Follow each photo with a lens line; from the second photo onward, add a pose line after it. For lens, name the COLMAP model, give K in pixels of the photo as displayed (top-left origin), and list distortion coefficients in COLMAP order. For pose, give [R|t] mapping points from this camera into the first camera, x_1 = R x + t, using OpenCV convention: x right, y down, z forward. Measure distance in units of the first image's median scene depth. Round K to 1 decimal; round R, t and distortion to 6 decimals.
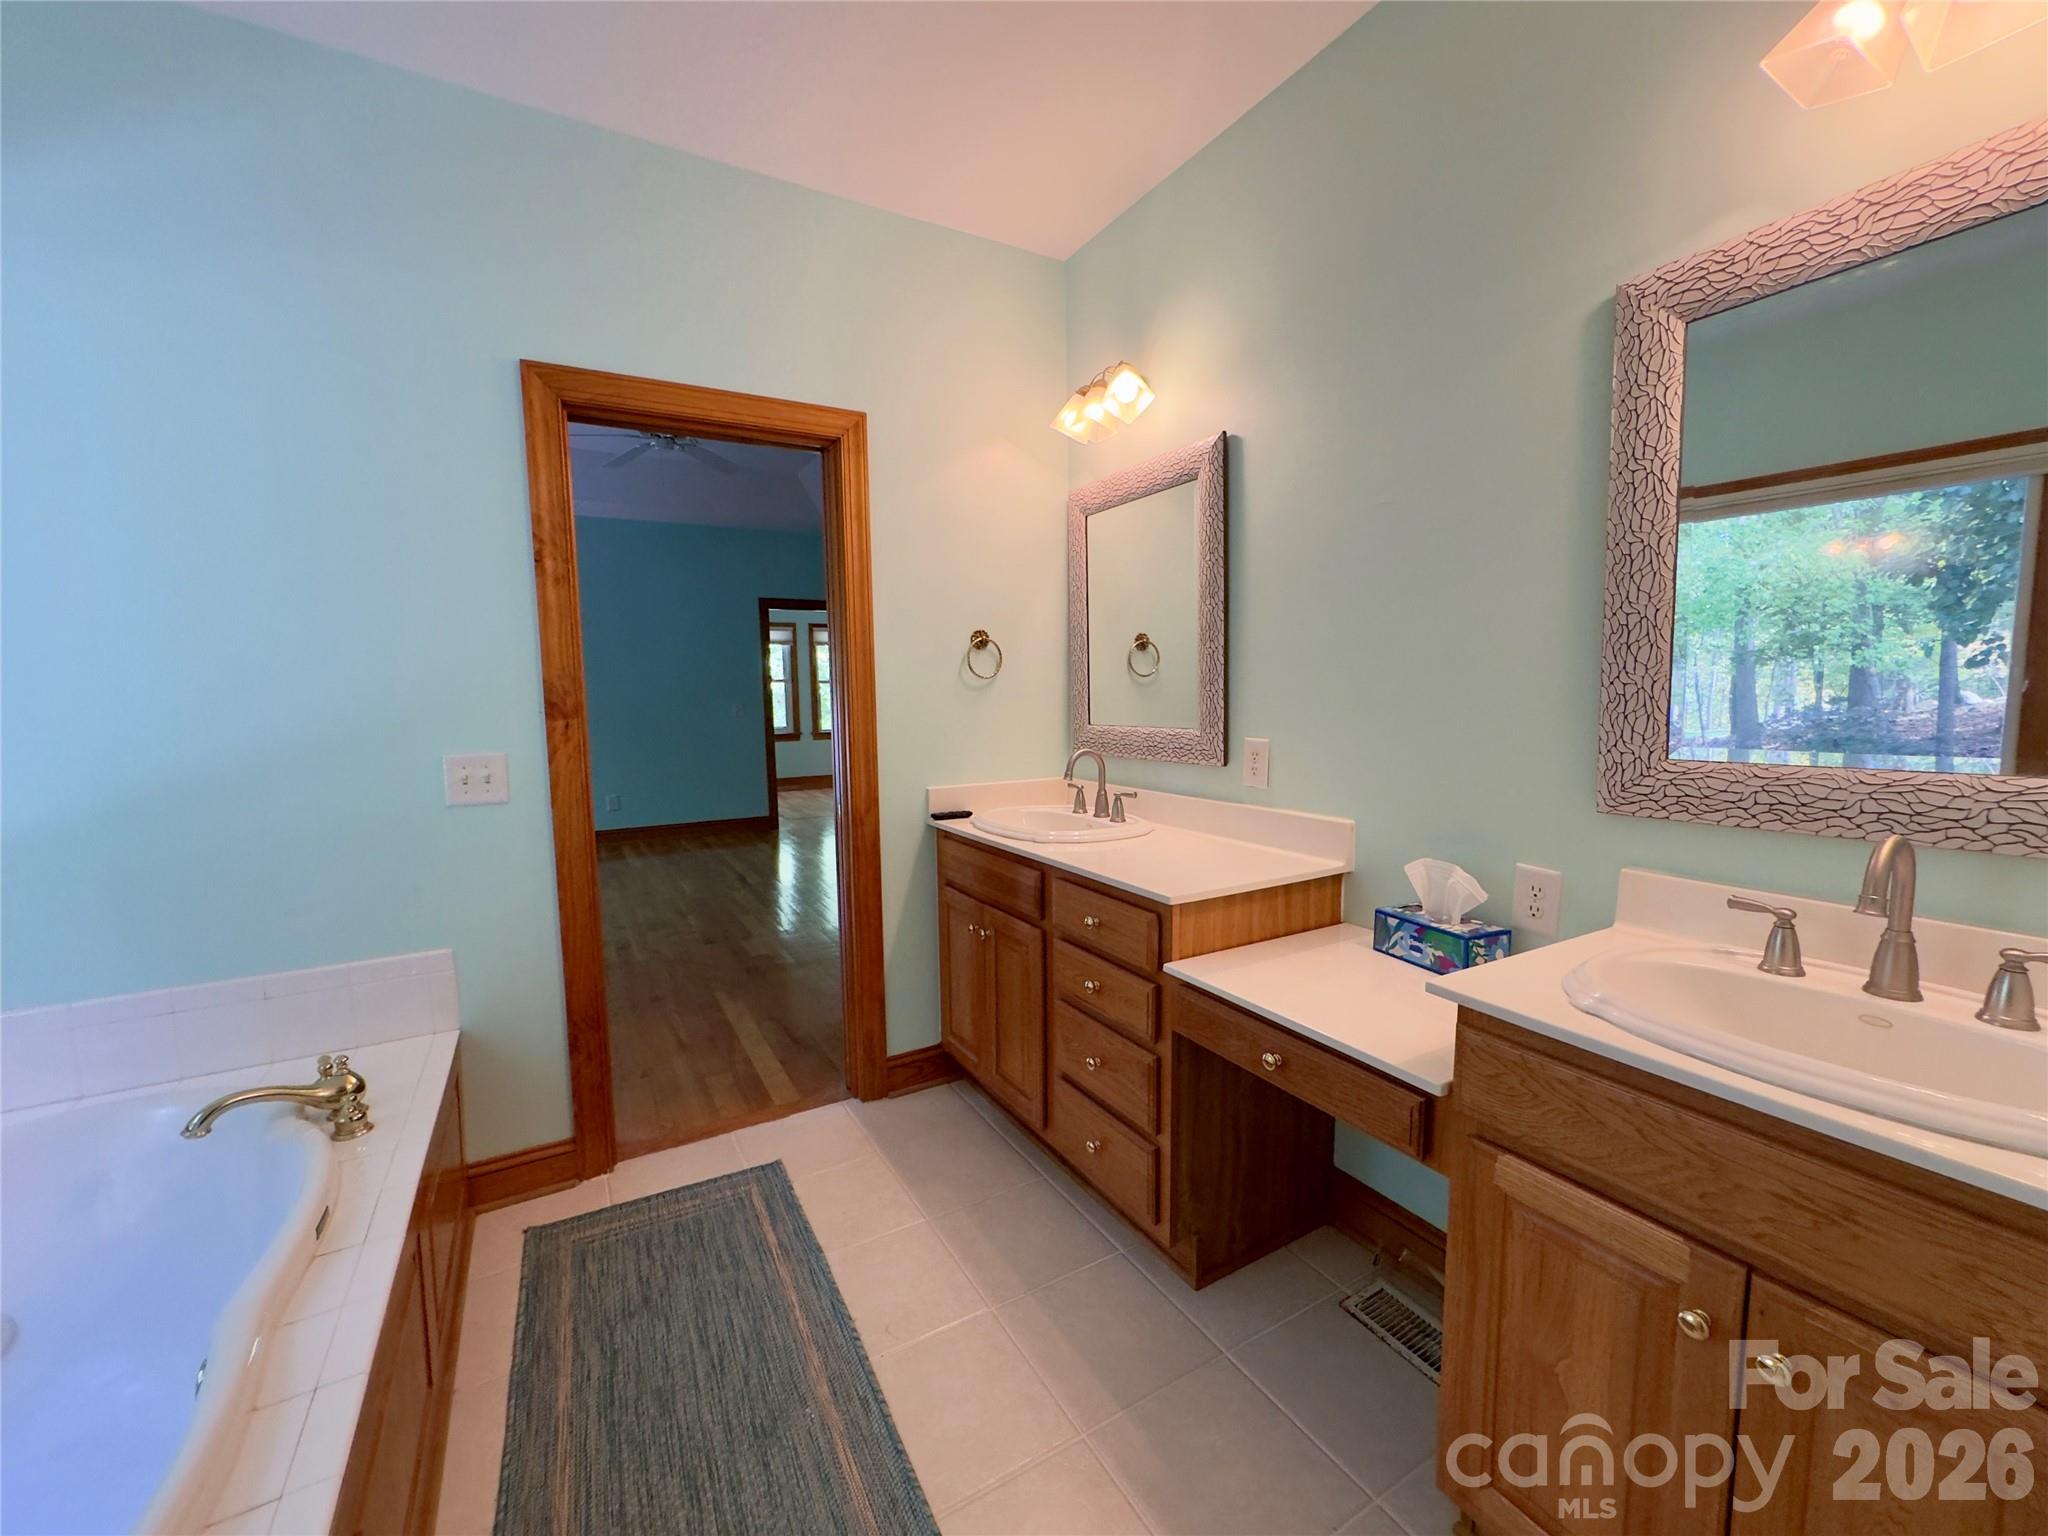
lens RADIAL K [[820.5, 0, 1024.1], [0, 820.5, 770.0], [0, 0, 1]] dist [-0.000585, 0.000312]
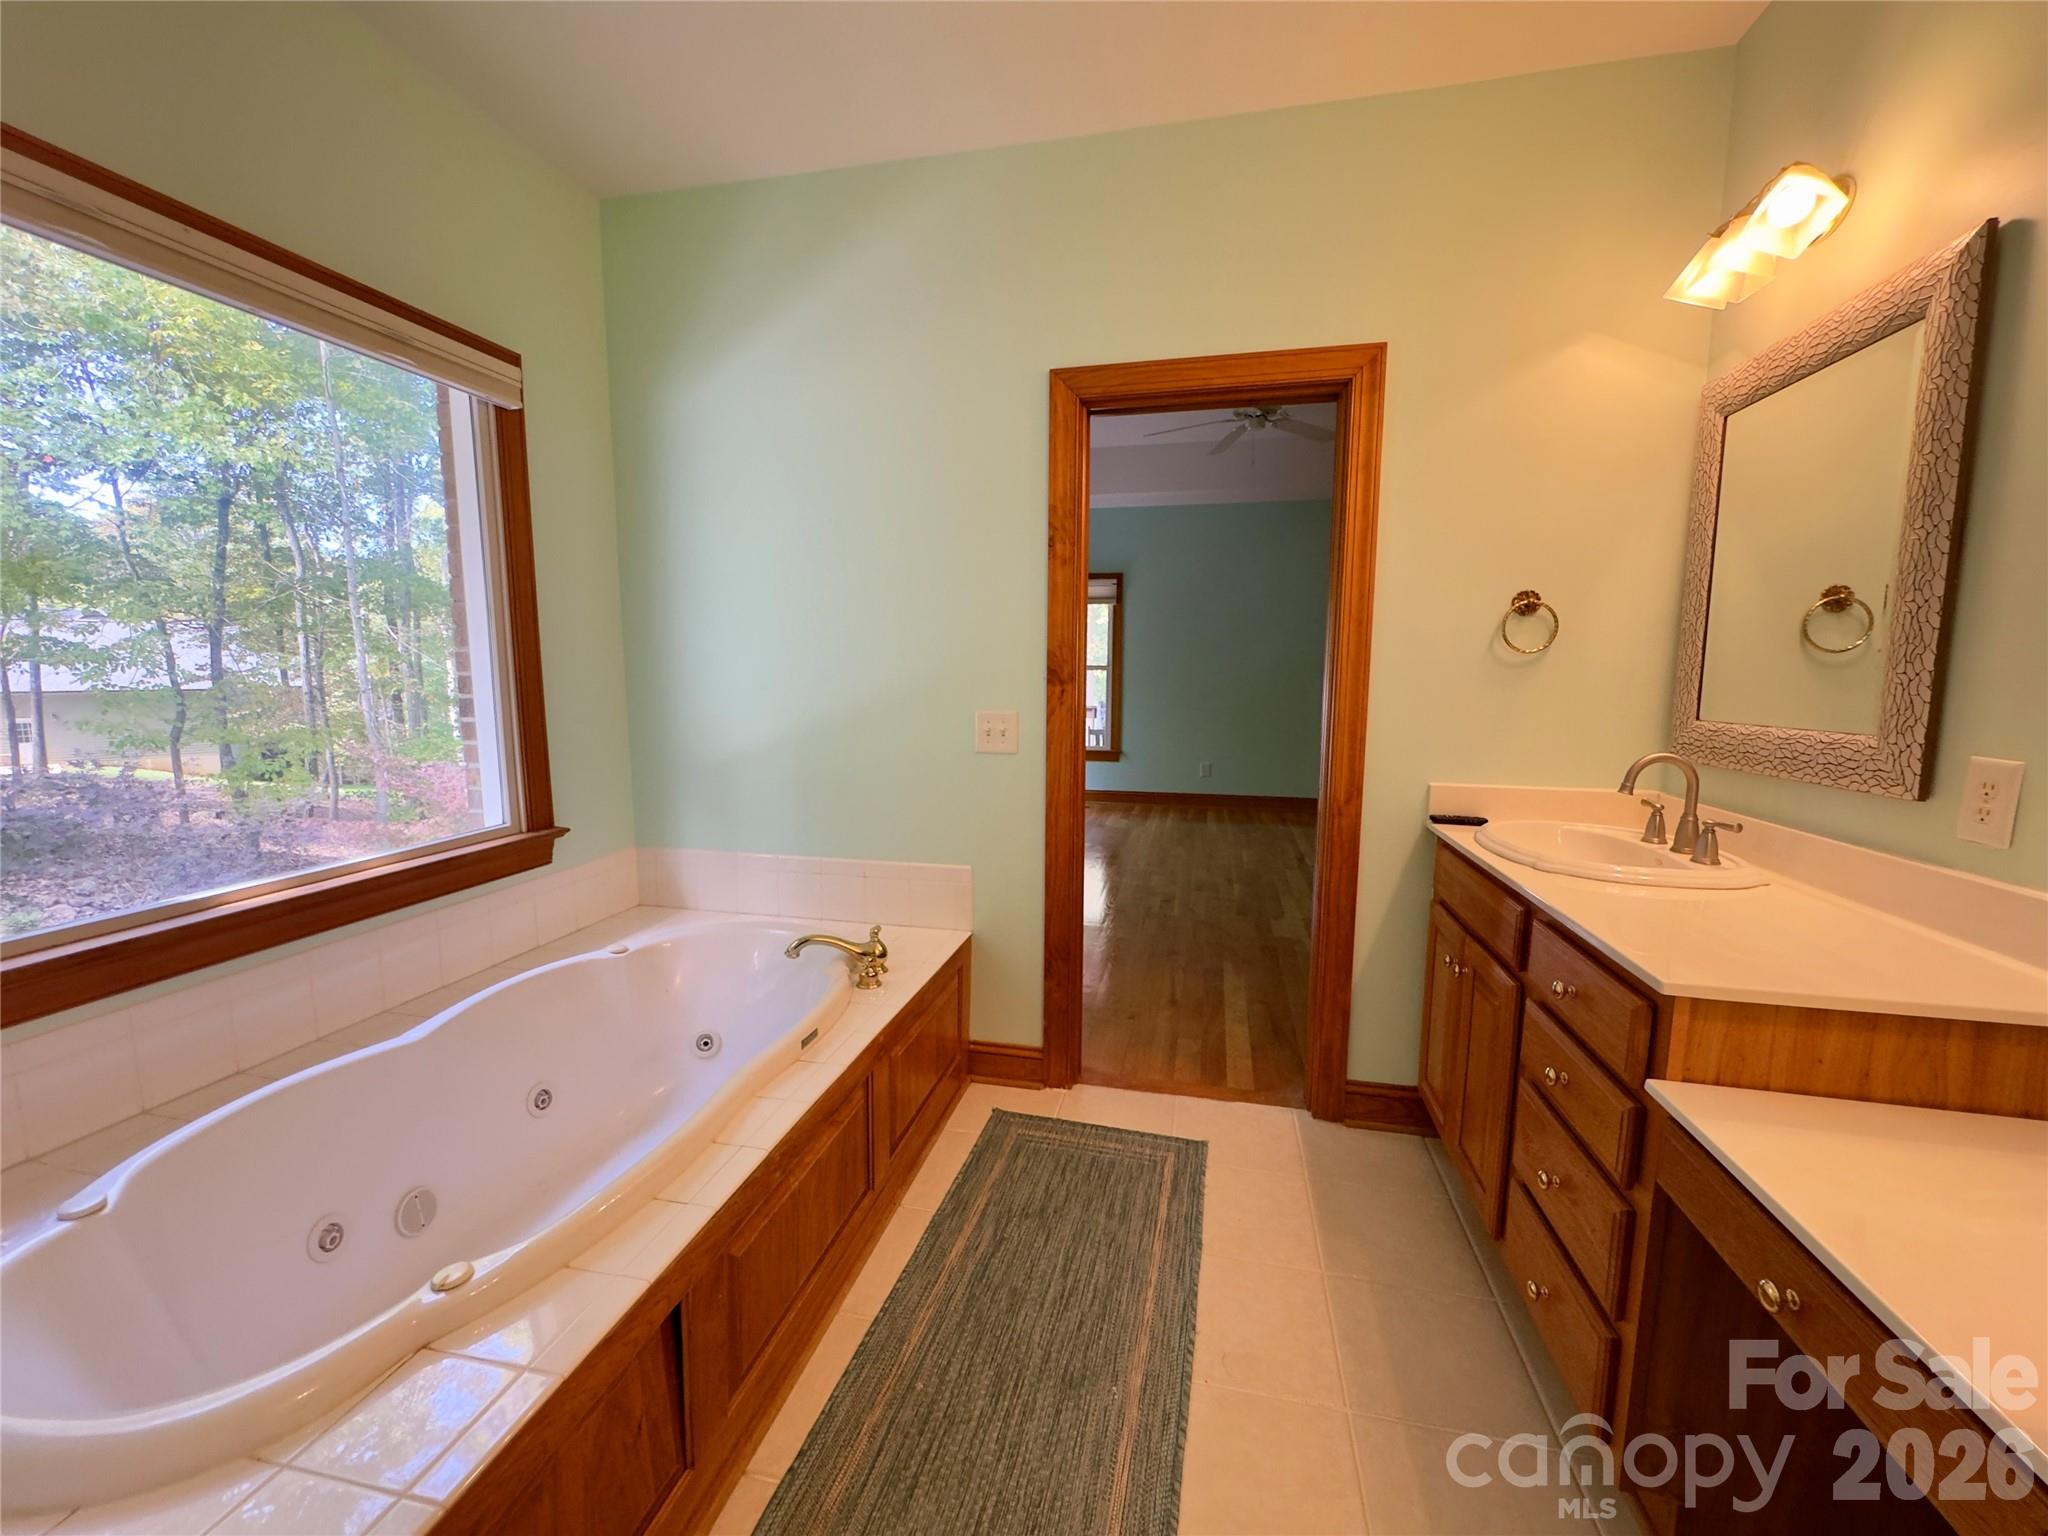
lens RADIAL K [[820.5, 0, 1026.8], [0, 820.5, 765.1], [0, 0, 1]] dist [-0.000585, 0.000312]
pose [[0.731476, 0.098318, -0.674742, 0.177913], [-0.085533, 0.994964, 0.052253, -0.006271], [0.676481, 0.019490, 0.736202, 0.131898]]
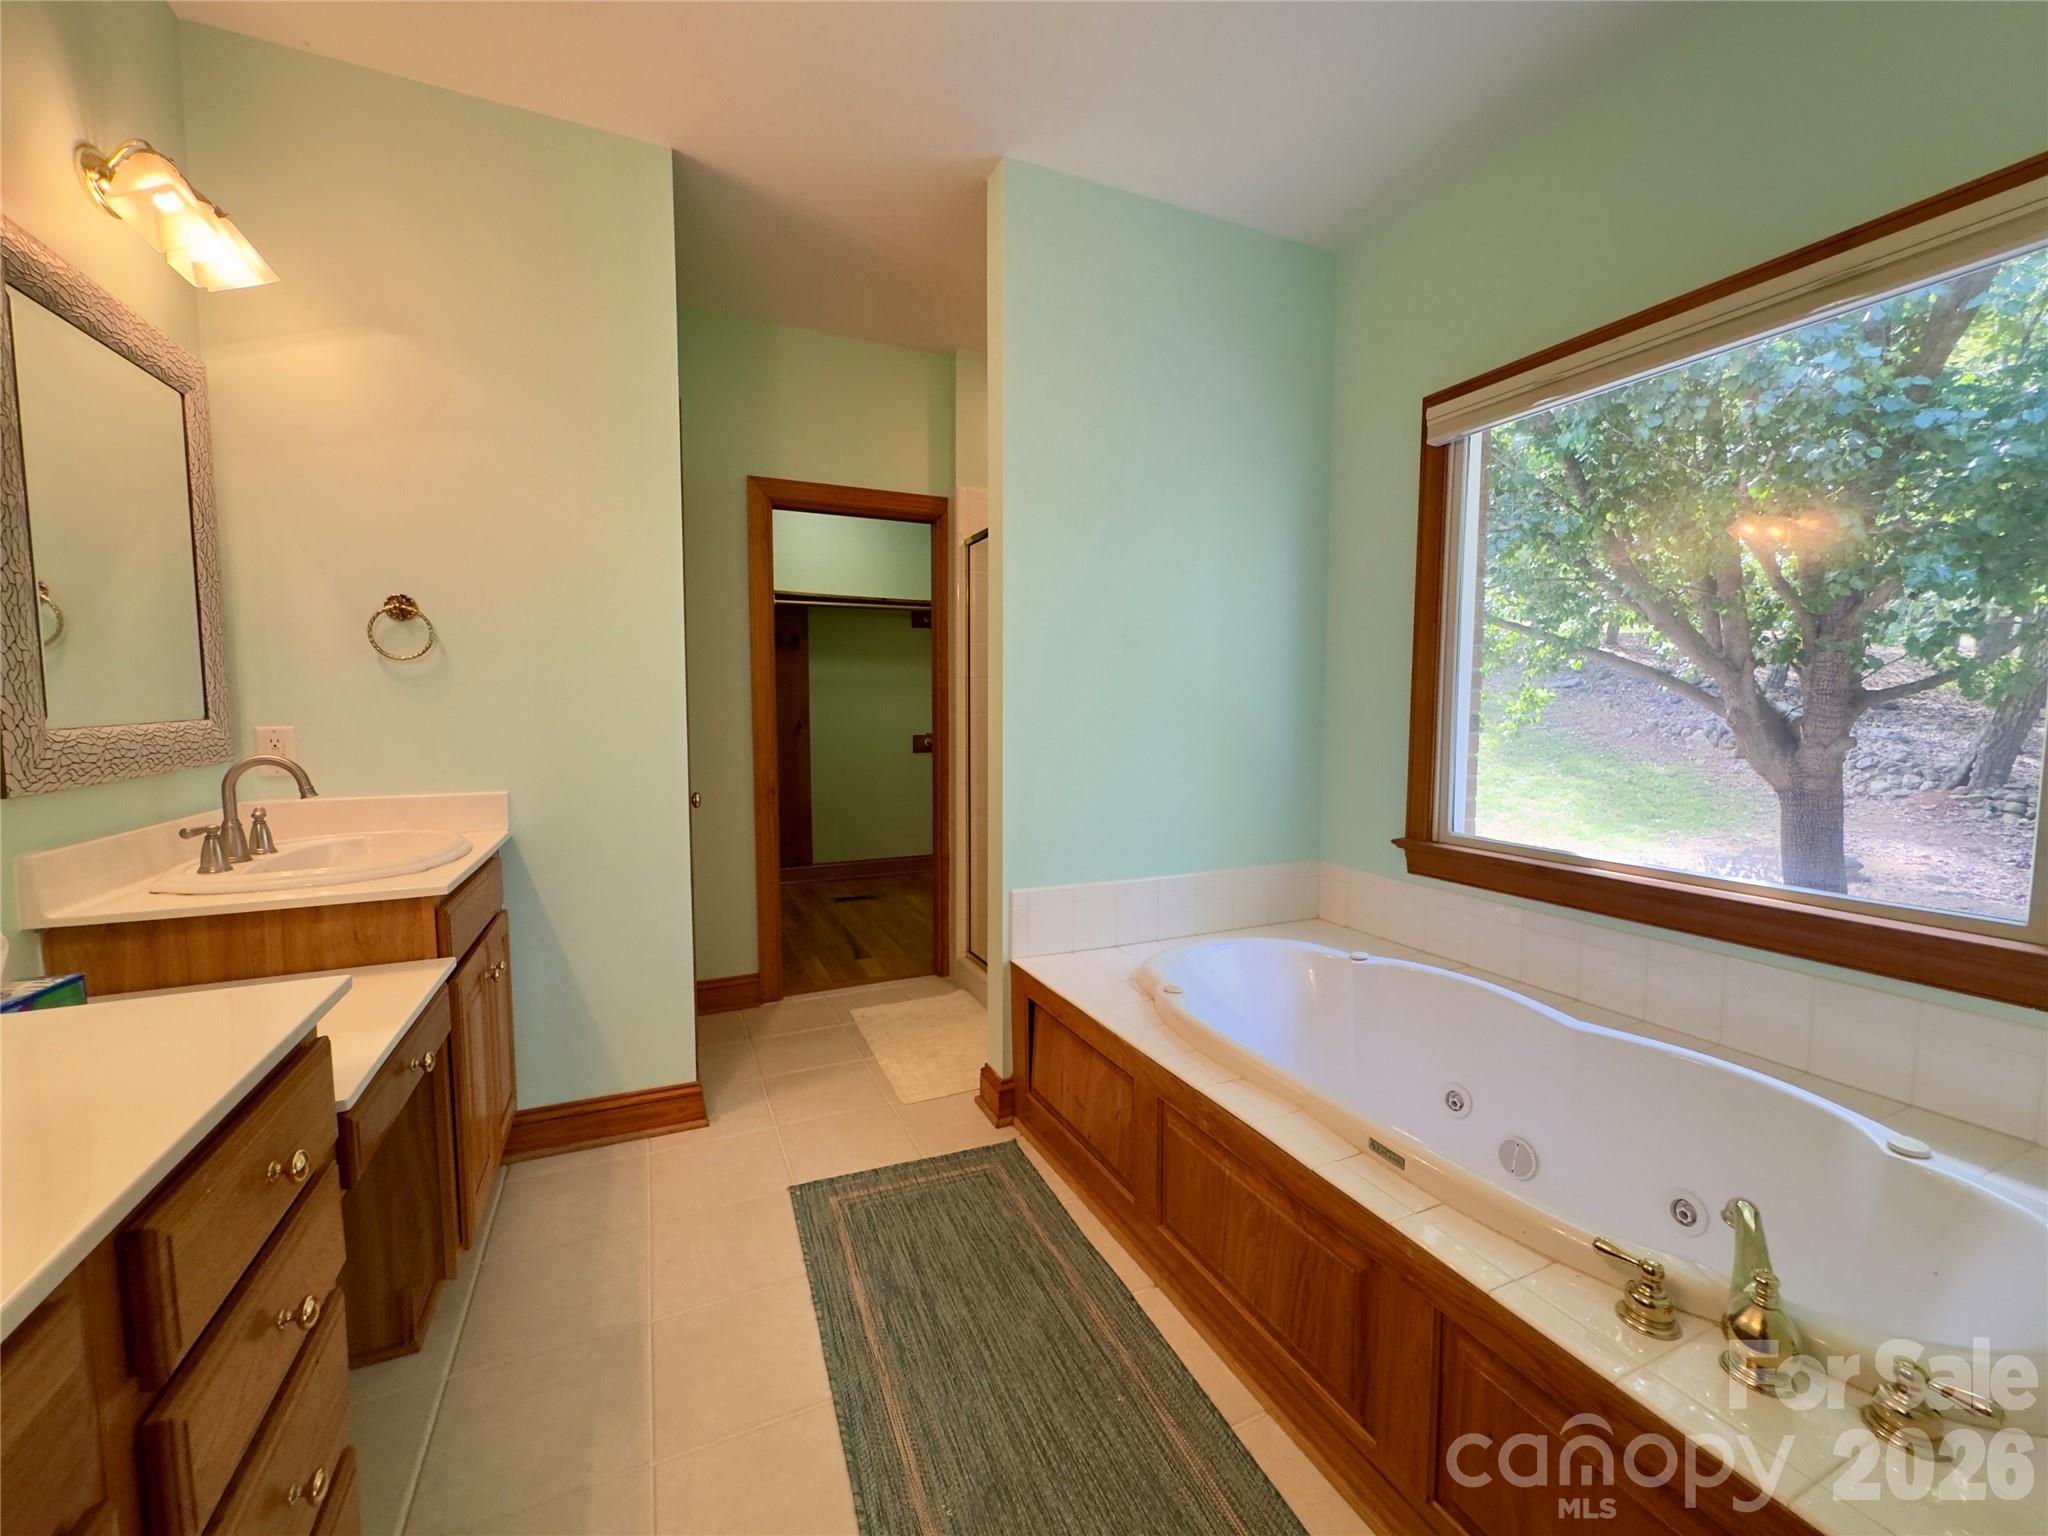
lens RADIAL K [[820.5, 0, 1024.7], [0, 820.5, 766.7], [0, 0, 1]] dist [-0.000585, 0.000312]
pose [[-0.994744, 0.001319, 0.102386, -0.299400], [0.019682, 0.983733, 0.178553, -0.076107], [-0.100485, 0.179630, -0.978589, 1.176295]]
